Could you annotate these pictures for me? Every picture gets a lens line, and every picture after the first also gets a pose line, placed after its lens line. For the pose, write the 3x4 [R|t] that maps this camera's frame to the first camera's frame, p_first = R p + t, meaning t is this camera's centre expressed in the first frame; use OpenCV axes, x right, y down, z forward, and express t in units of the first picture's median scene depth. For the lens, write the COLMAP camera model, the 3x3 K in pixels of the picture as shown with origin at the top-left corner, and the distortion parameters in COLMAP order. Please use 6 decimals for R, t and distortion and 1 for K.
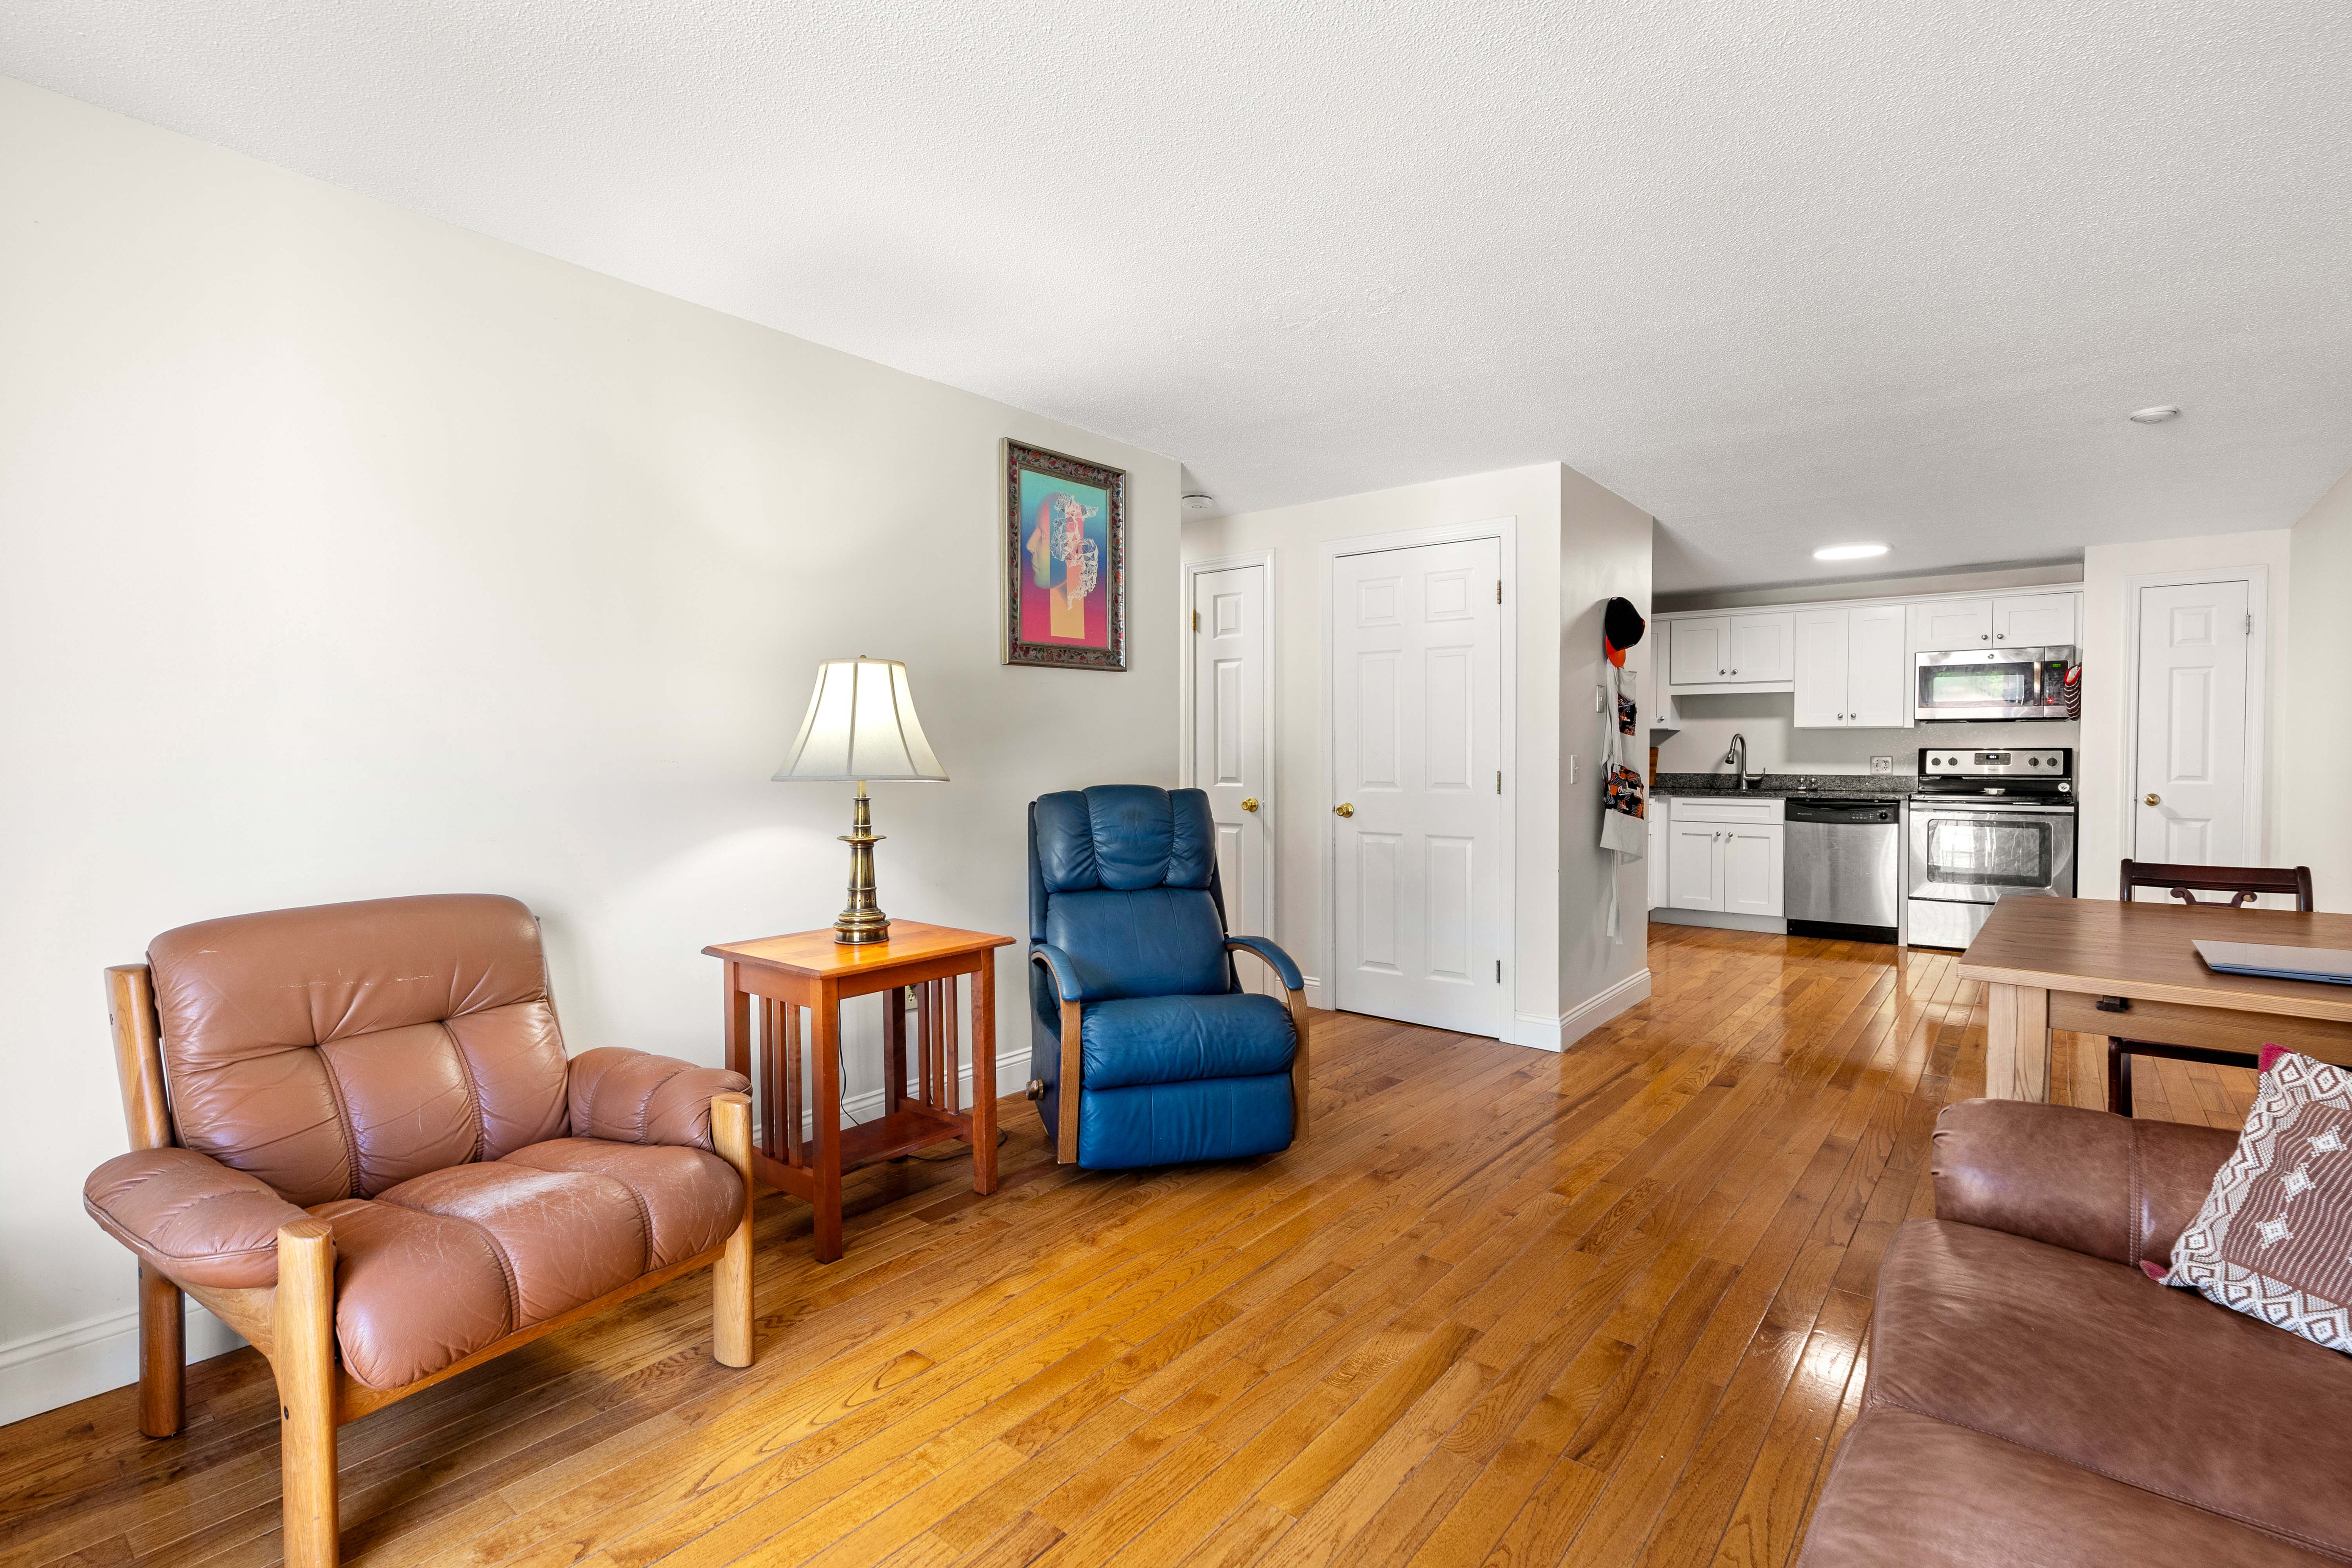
lens RADIAL K [[1068.0, 0, 1170.6], [0, 1068.0, 772.9], [0, 0, 1]] dist [-0.007475, 0.001846]
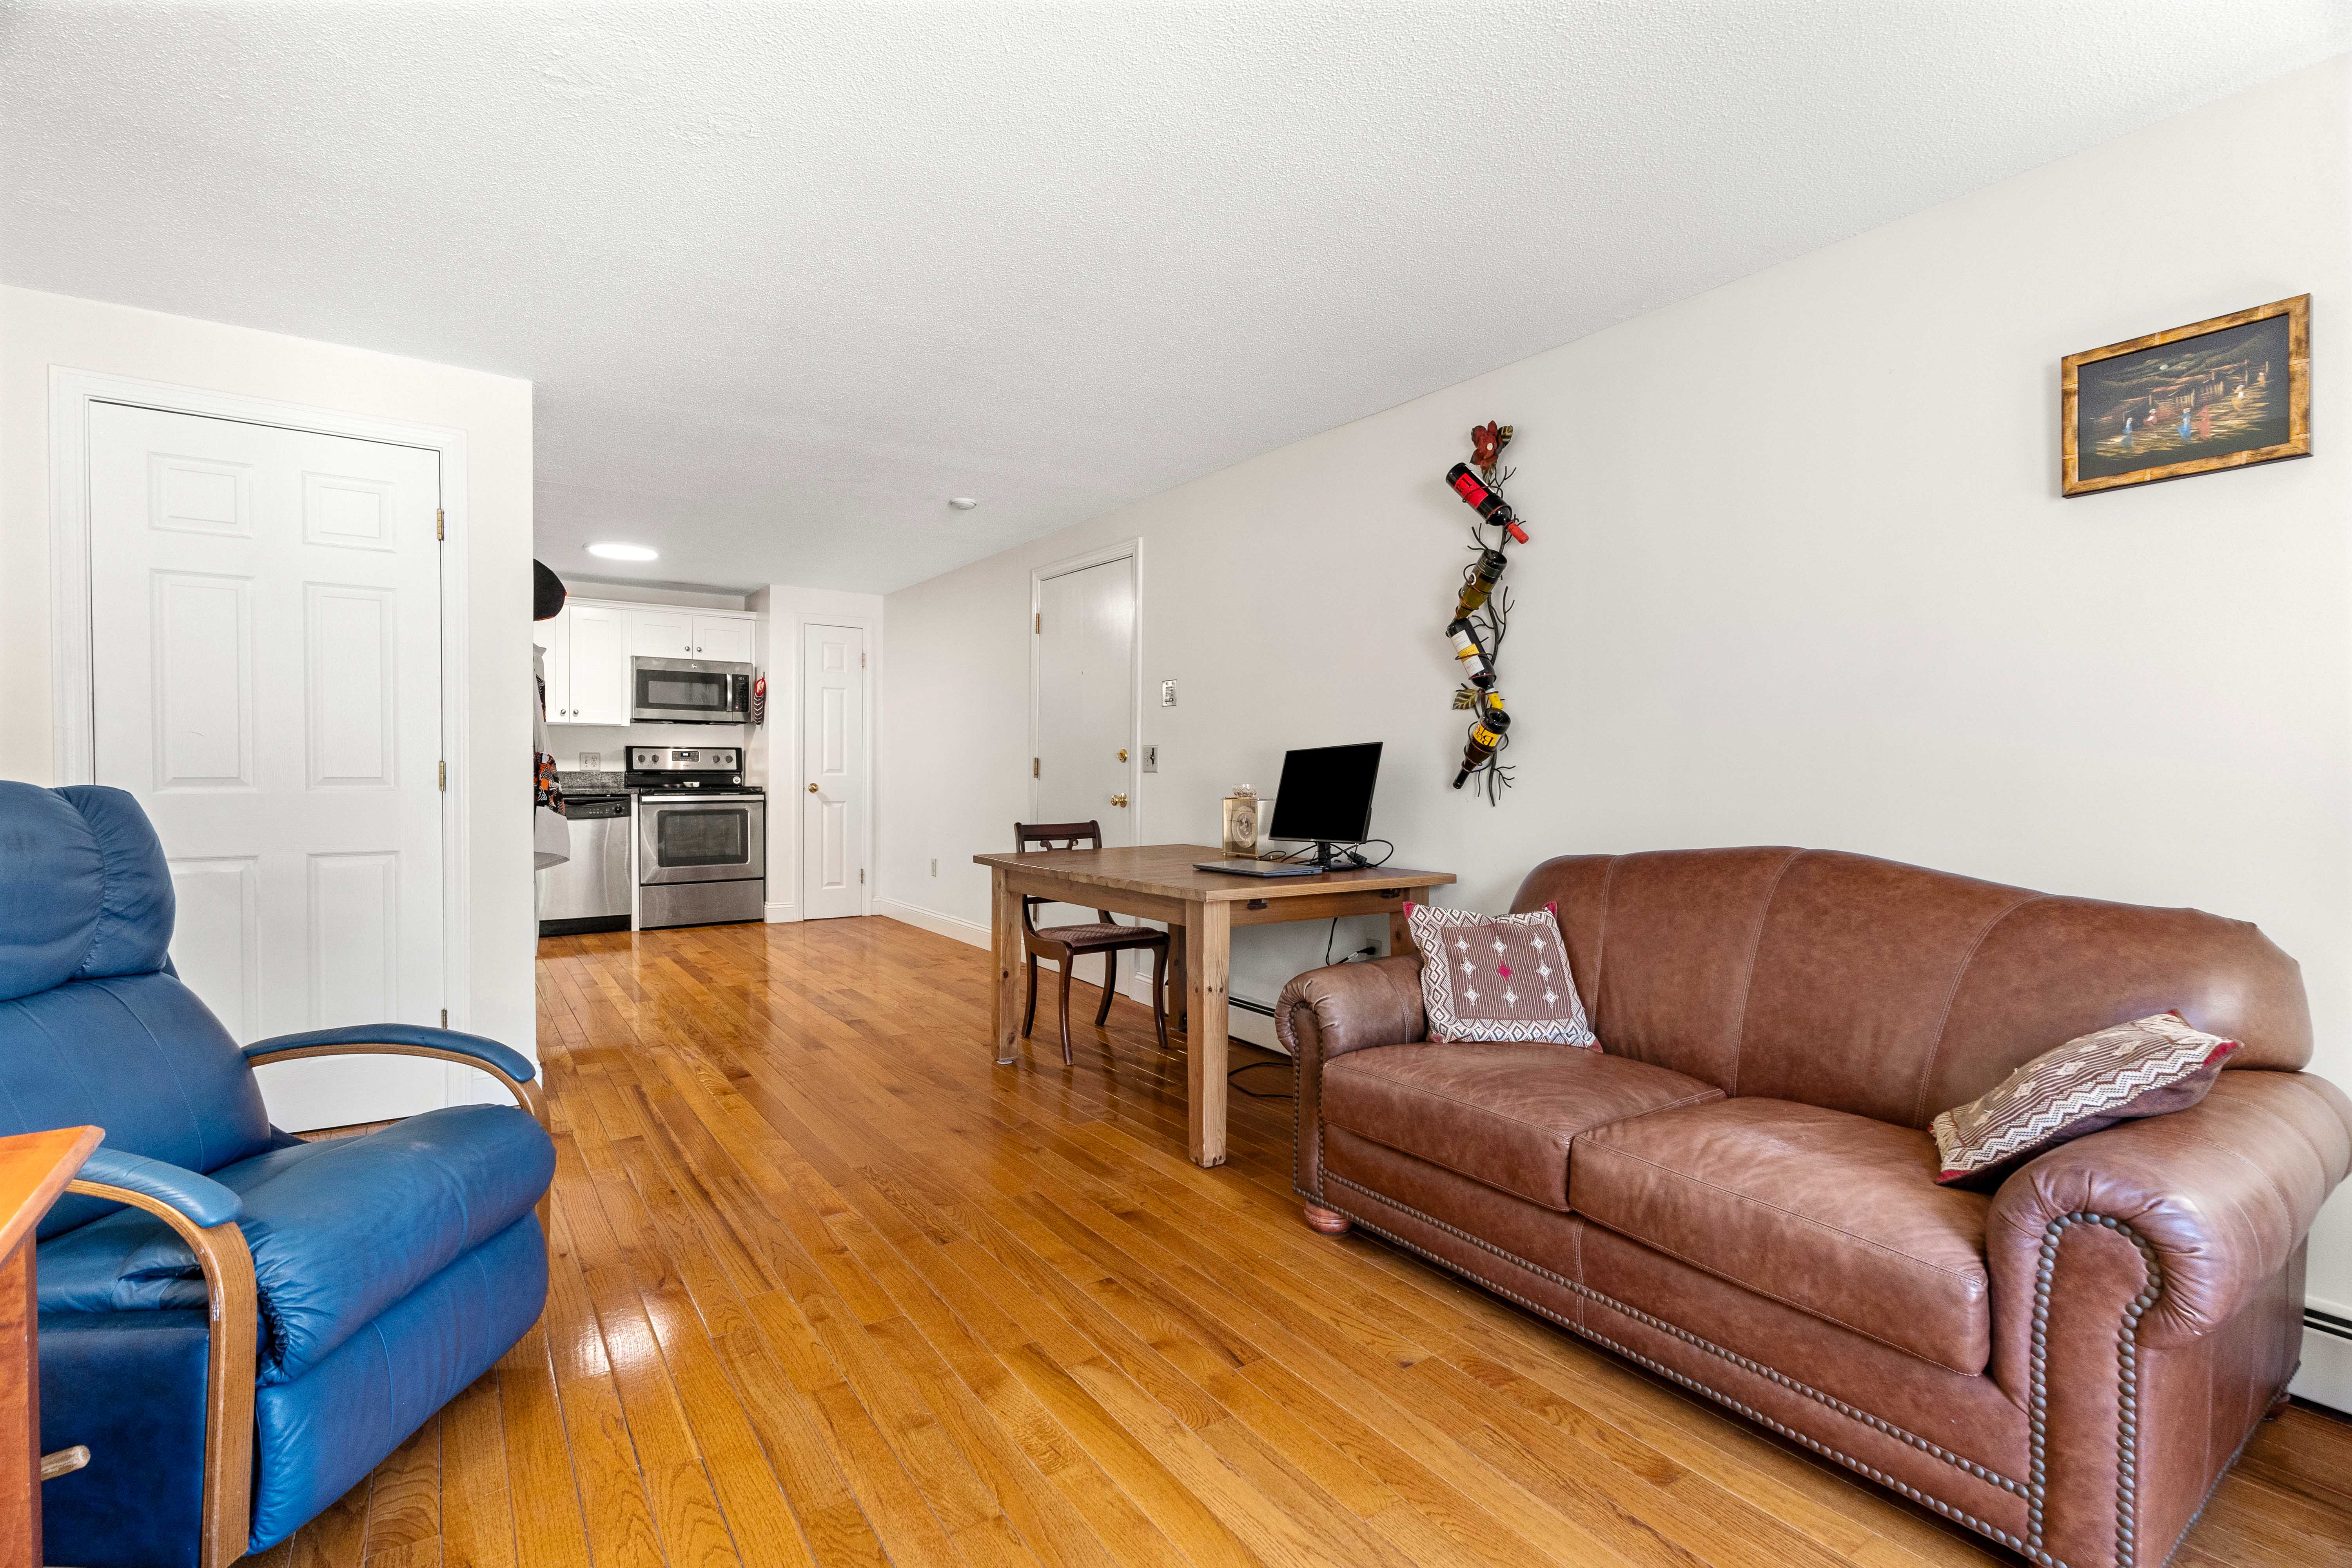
lens RADIAL K [[1068.0, 0, 1153.7], [0, 1068.0, 785.2], [0, 0, 1]] dist [-0.007475, 0.001846]
pose [[0.281089, -0.014996, 0.959564, -0.318992], [0.007358, 0.999882, 0.013471, 0.011058], [-0.959653, 0.003274, 0.281166, 0.349890]]
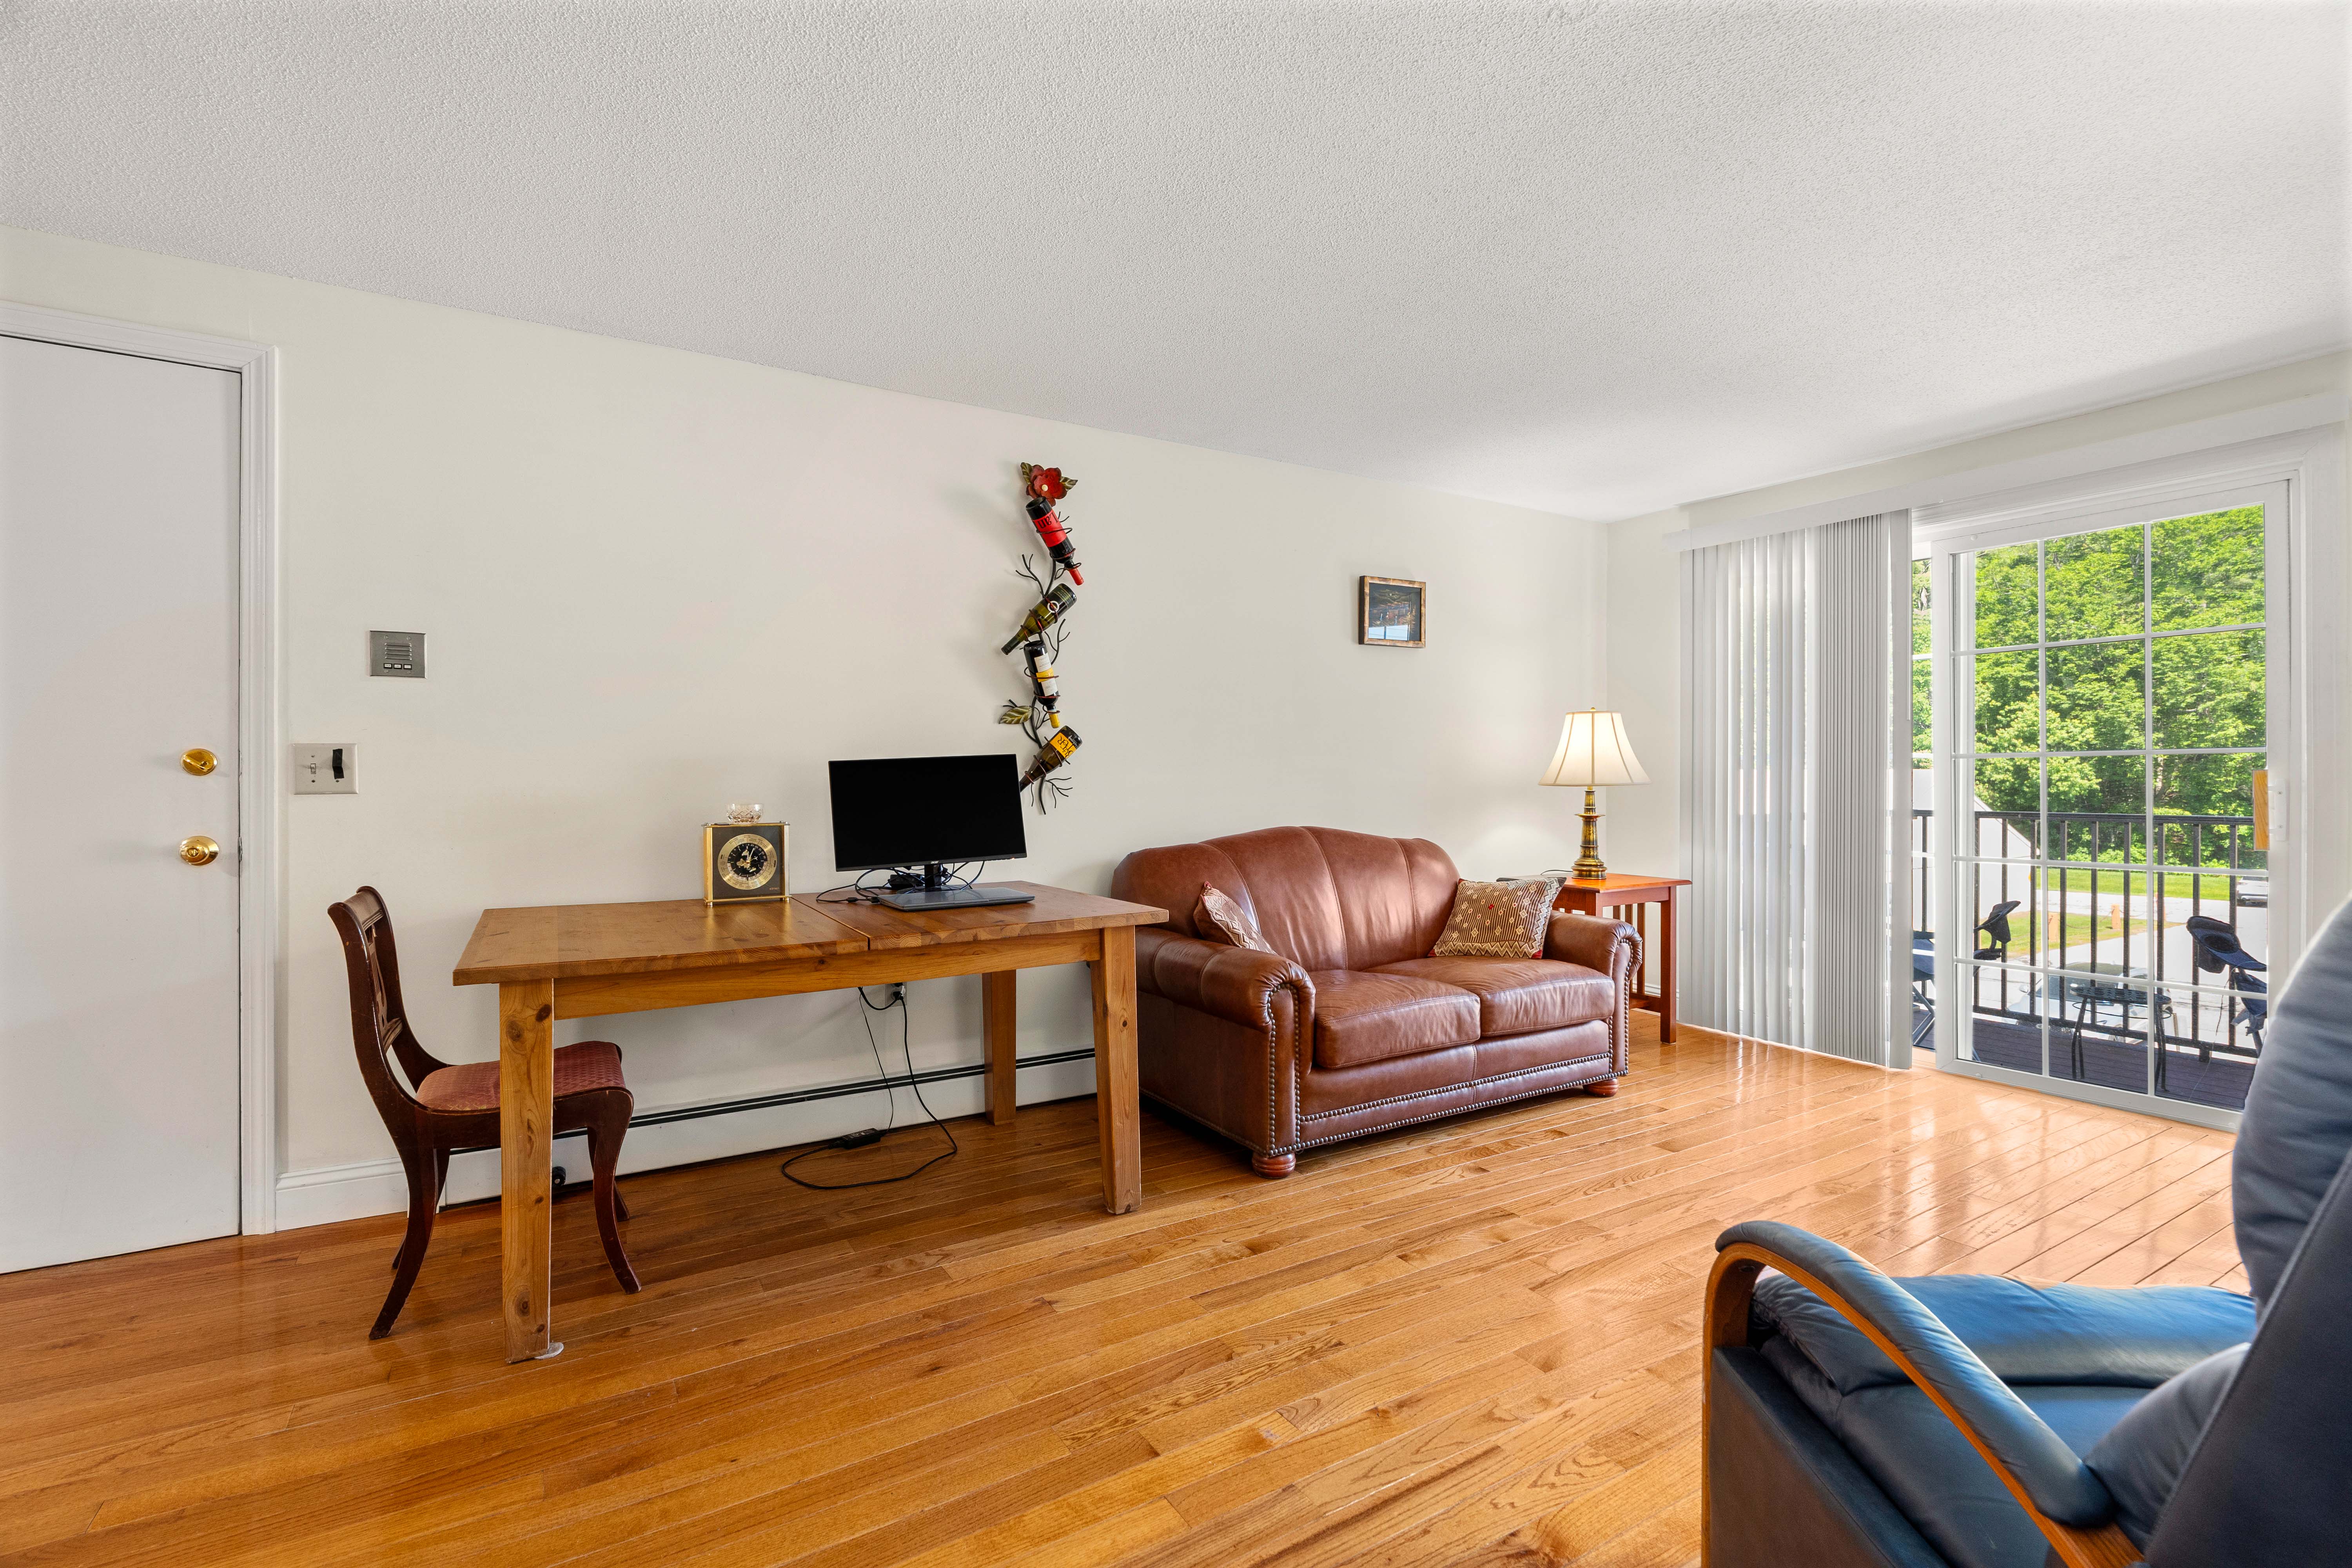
lens RADIAL K [[1068.0, 0, 1169.1], [0, 1068.0, 788.4], [0, 0, 1]] dist [-0.007475, 0.001846]
pose [[-0.943399, -0.001850, 0.331654, 0.153619], [0.005932, 0.999730, 0.022450, -0.002401], [-0.331606, 0.023147, -0.943134, 1.178471]]
